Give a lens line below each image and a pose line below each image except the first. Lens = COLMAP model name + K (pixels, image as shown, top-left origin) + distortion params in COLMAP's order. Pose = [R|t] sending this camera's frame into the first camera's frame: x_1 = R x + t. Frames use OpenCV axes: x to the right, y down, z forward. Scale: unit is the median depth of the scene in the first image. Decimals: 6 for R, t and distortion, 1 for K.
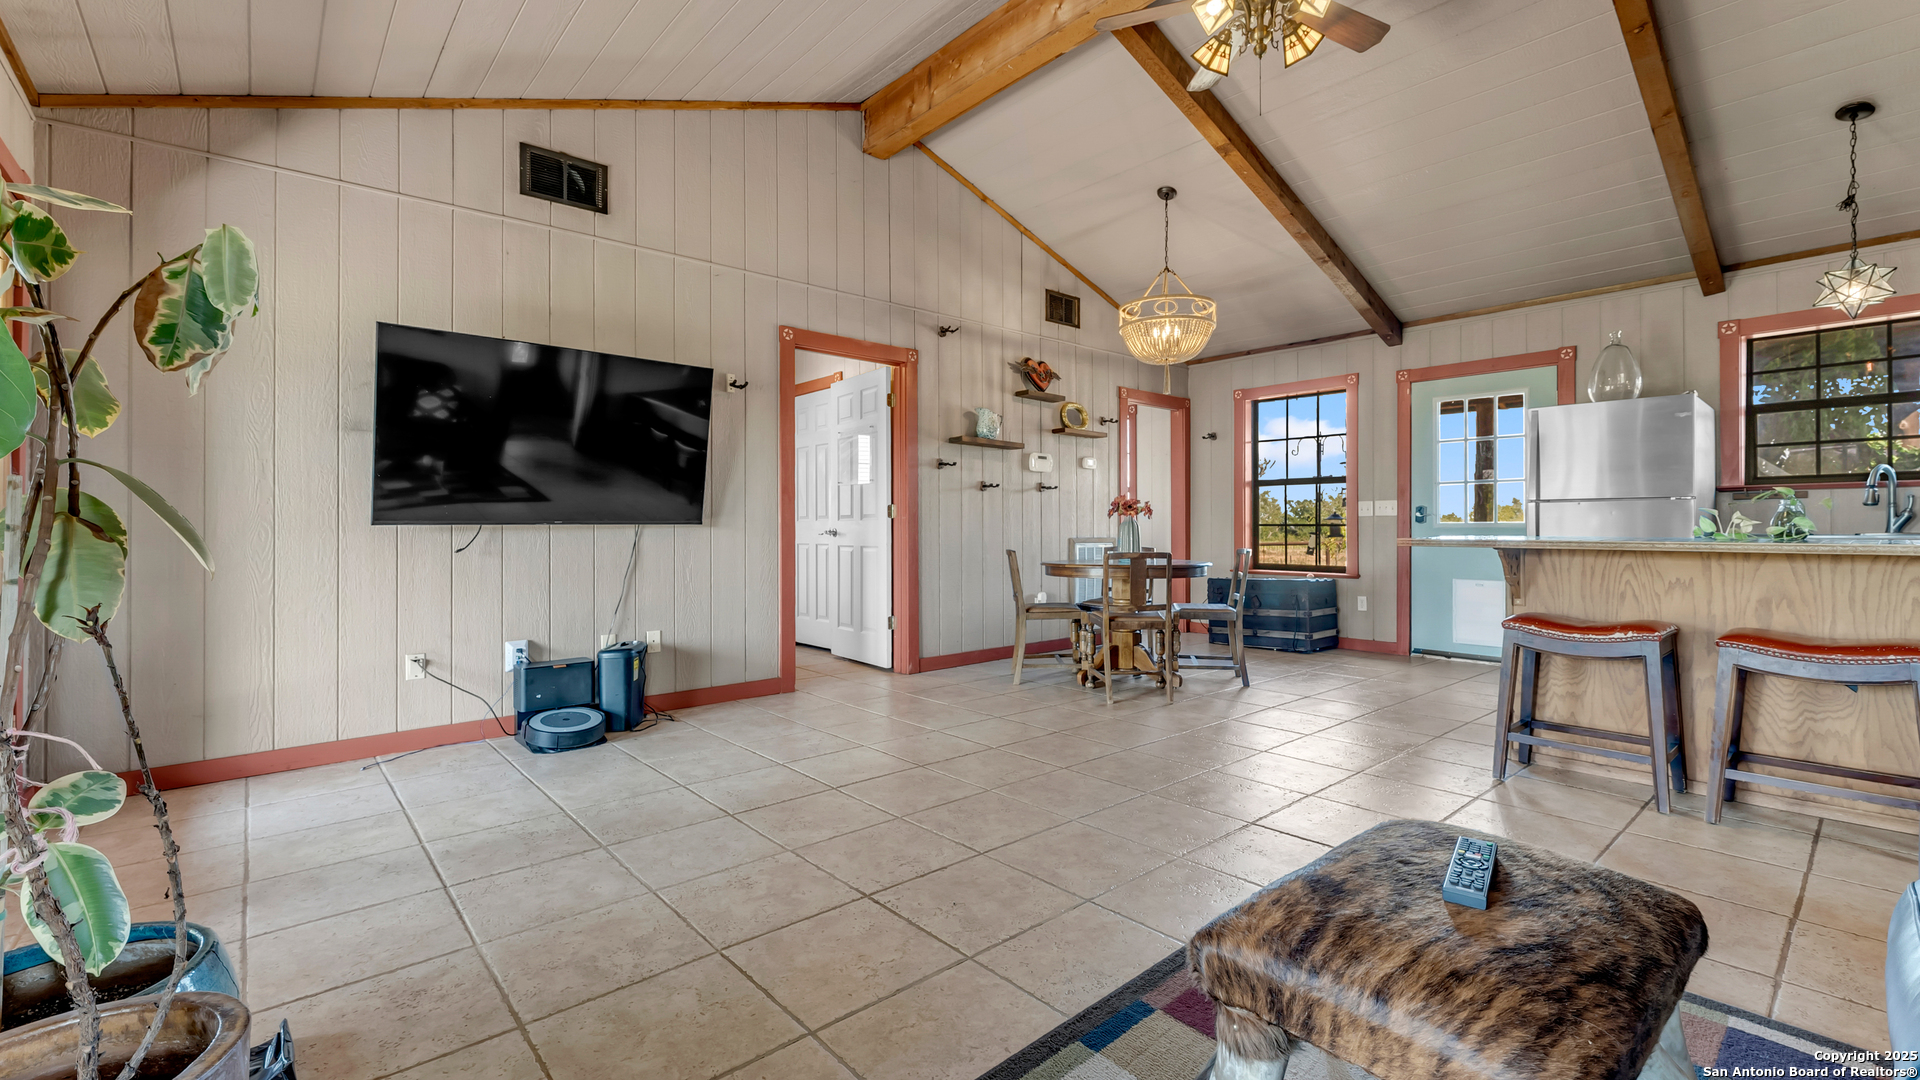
lens RADIAL K [[789.4, 0, 976.7], [0, 789.4, 532.4], [0, 0, 1]] dist [0.001379, -0.001435]
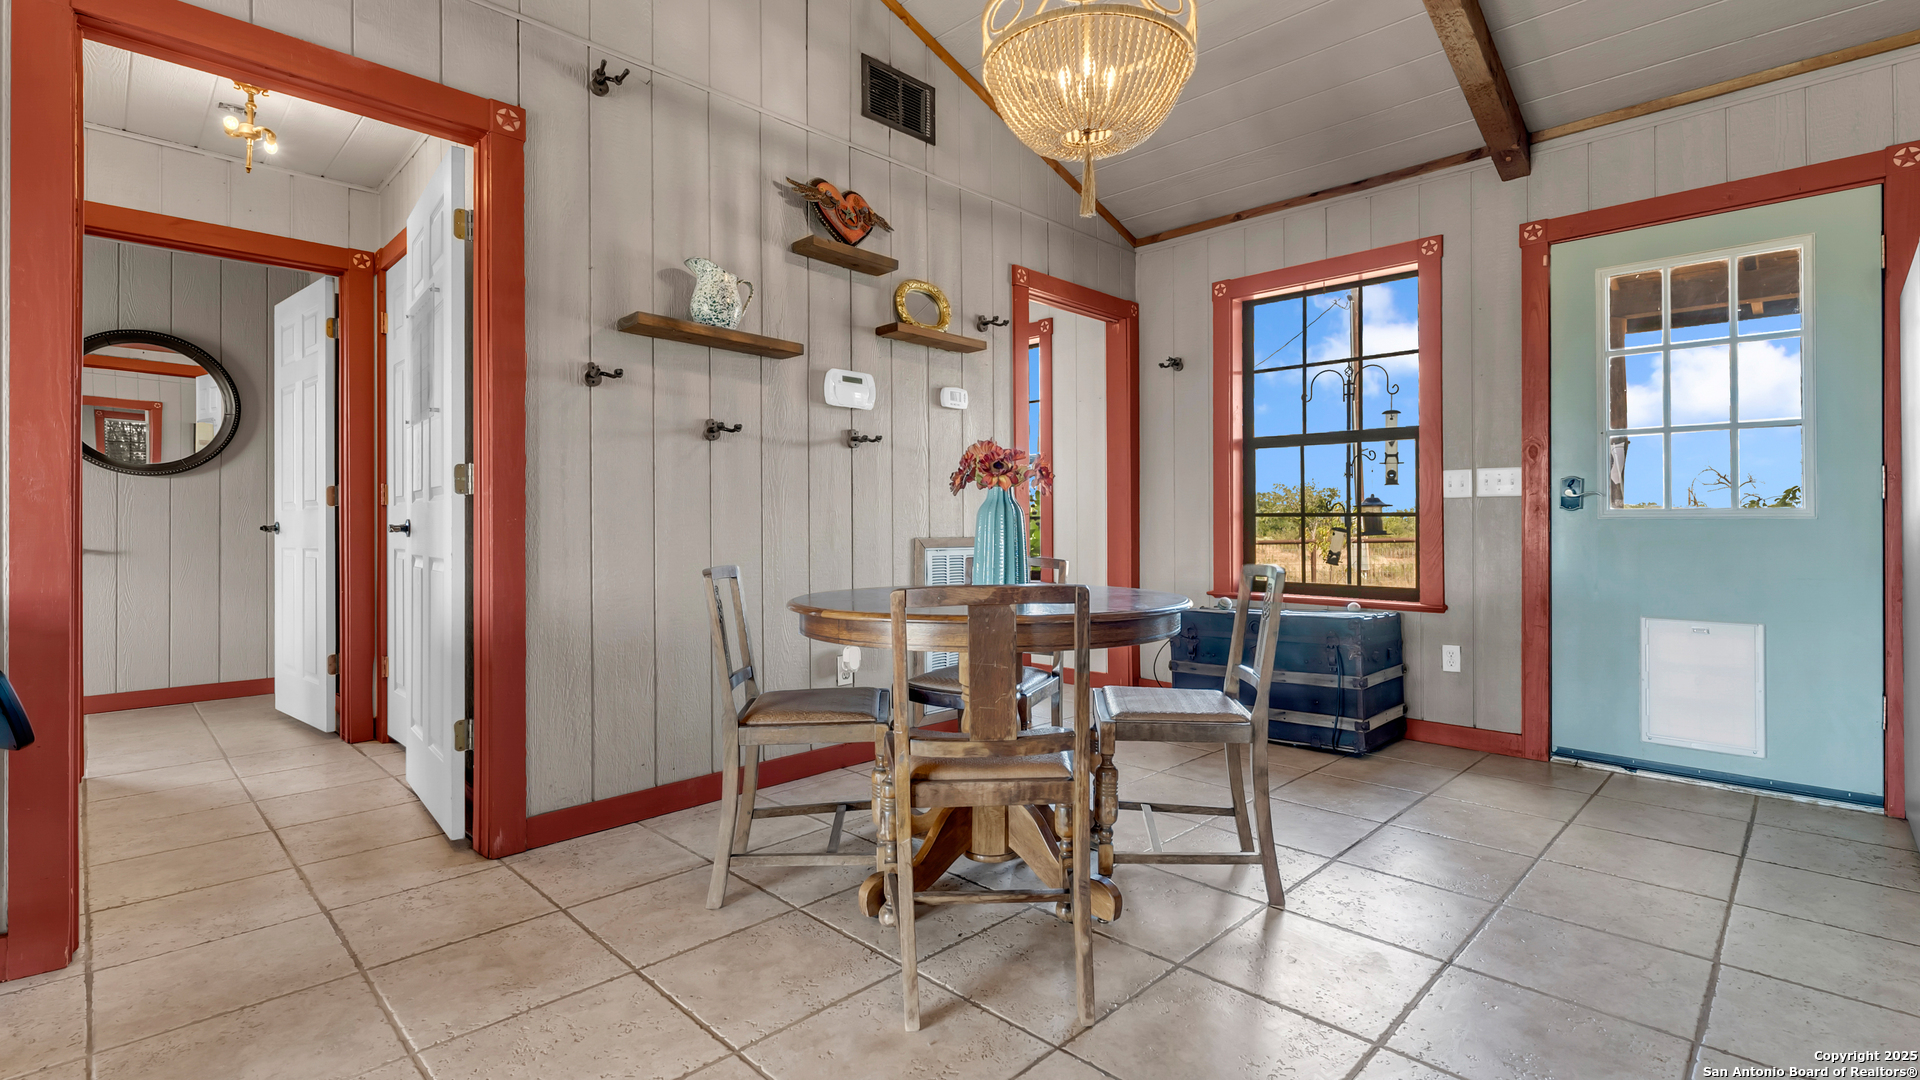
lens RADIAL K [[870.5, 0, 969.6], [0, 870.5, 520.2], [0, 0, 1]] dist [0.004409, 0.000526]
pose [[0.997358, 0.000825, 0.072640, 0.124557], [0.000000, 0.999935, -0.011359, 0.001791], [-0.072645, 0.011329, 0.997294, 0.462725]]
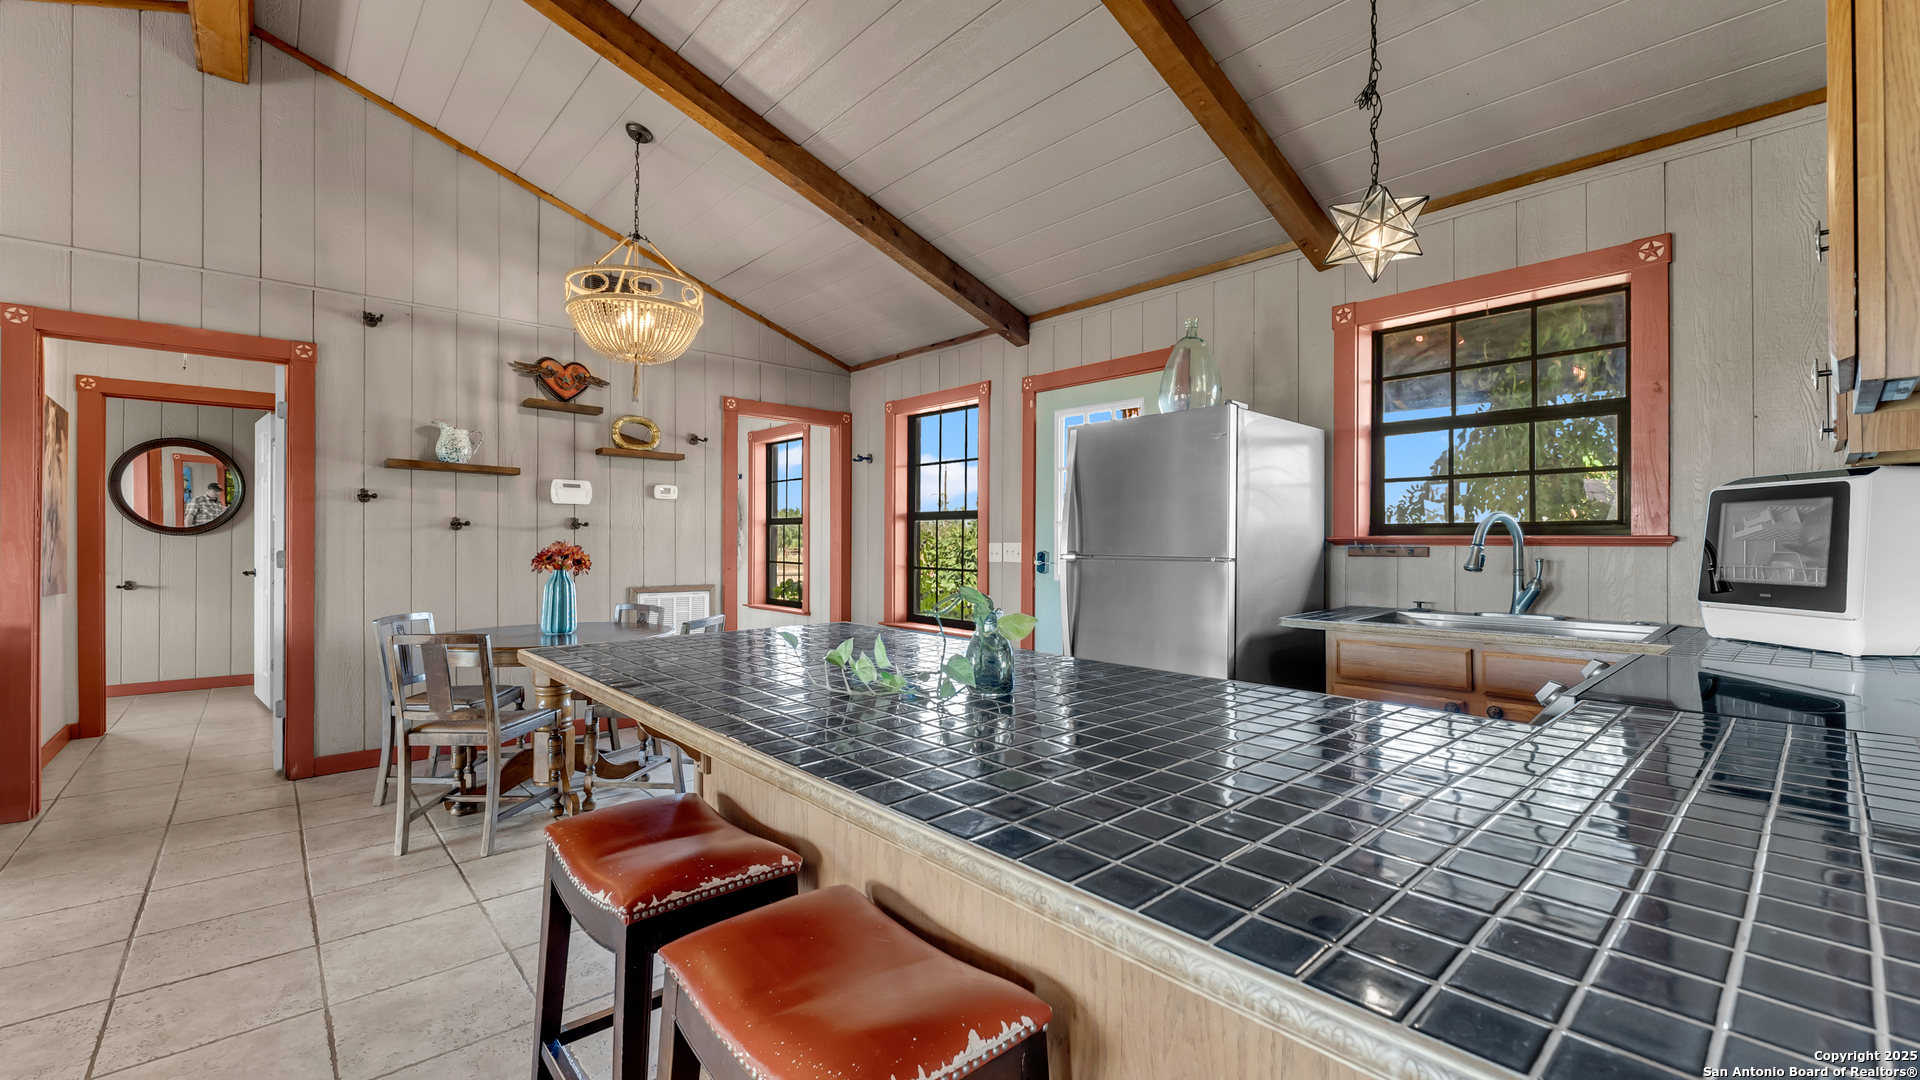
lens RADIAL K [[789.4, 0, 954.7], [0, 789.4, 537.8], [0, 0, 1]] dist [0.001379, -0.001435]
pose [[0.999969, 0.005637, 0.005577, 0.482214], [-0.005565, 0.999902, -0.012858, -0.037718], [-0.005649, 0.012827, 0.999902, 0.233296]]
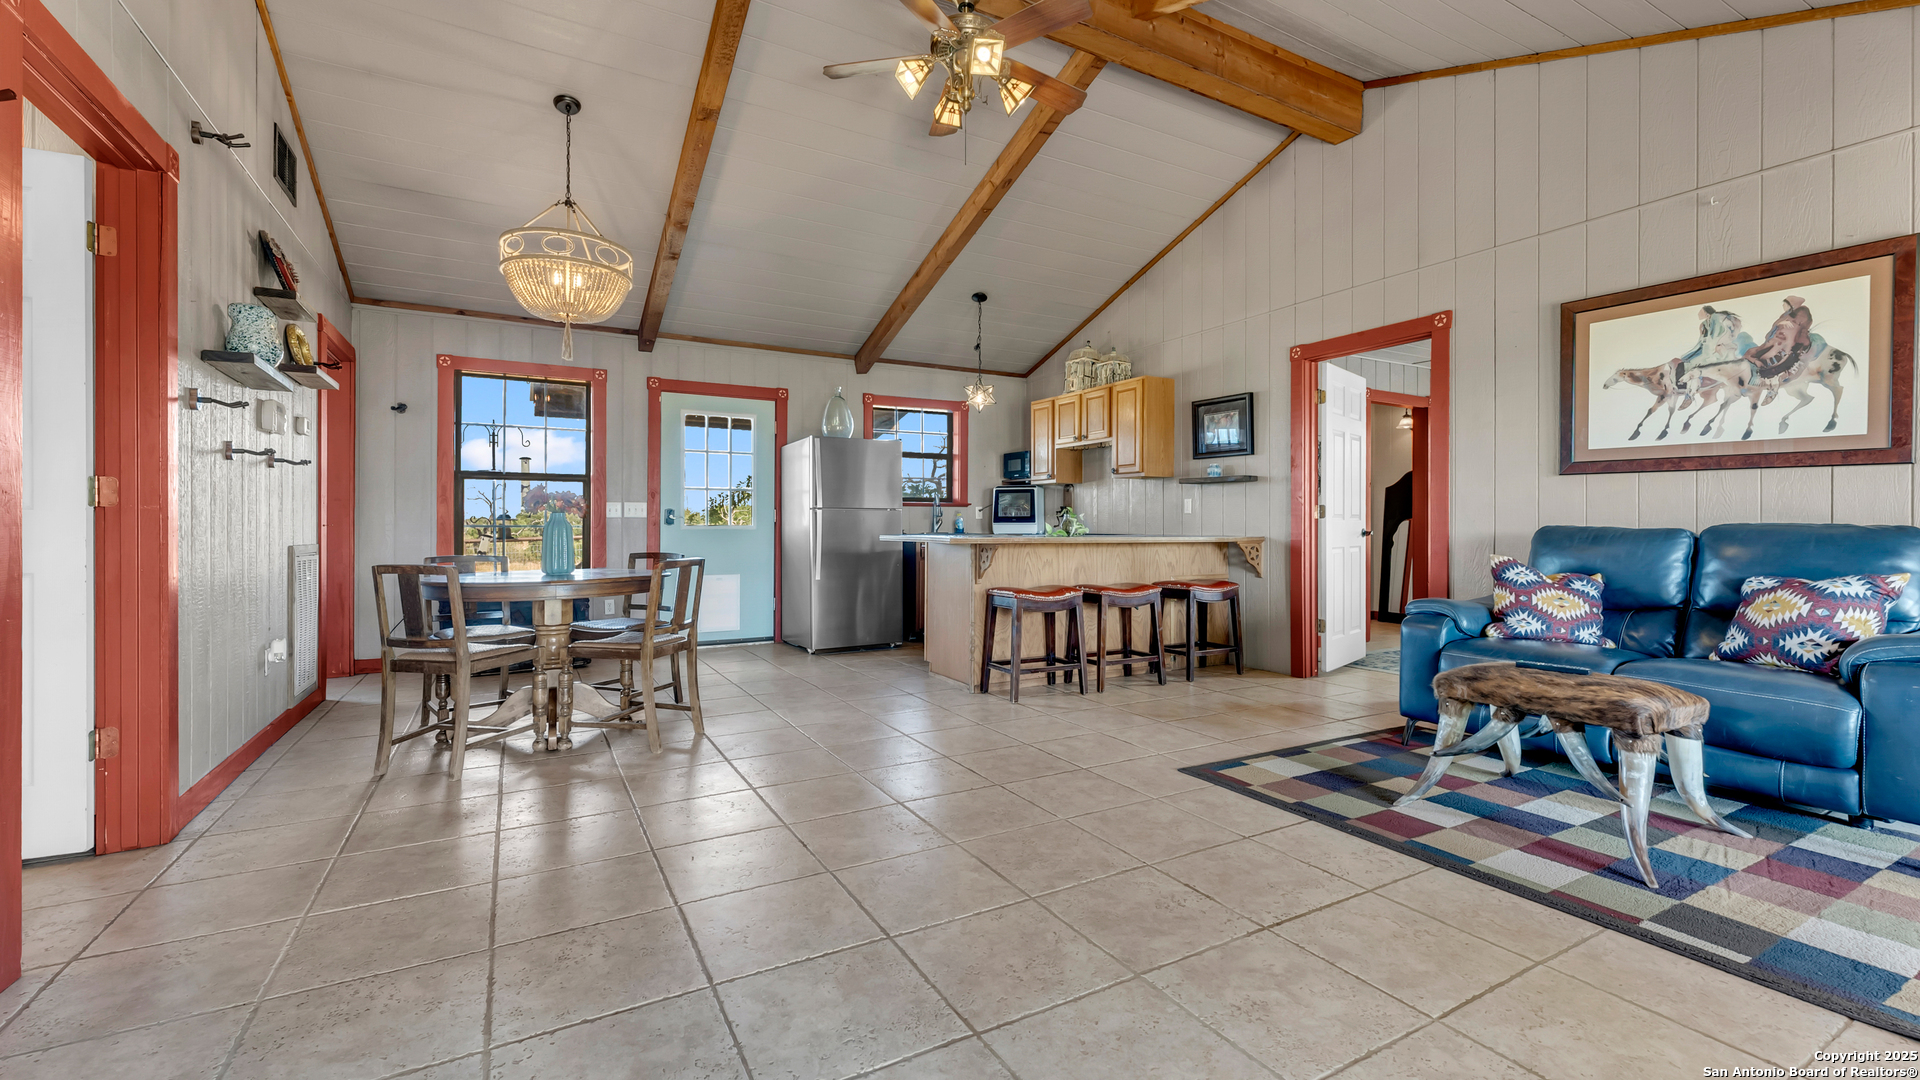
lens RADIAL K [[789.4, 0, 945.4], [0, 789.4, 530.1], [0, 0, 1]] dist [0.001379, -0.001435]
pose [[0.232648, 0.001159, 0.972560, -0.392832], [0.005519, 0.999982, -0.002512, -0.000581], [-0.972545, 0.005952, 0.232637, 0.402498]]
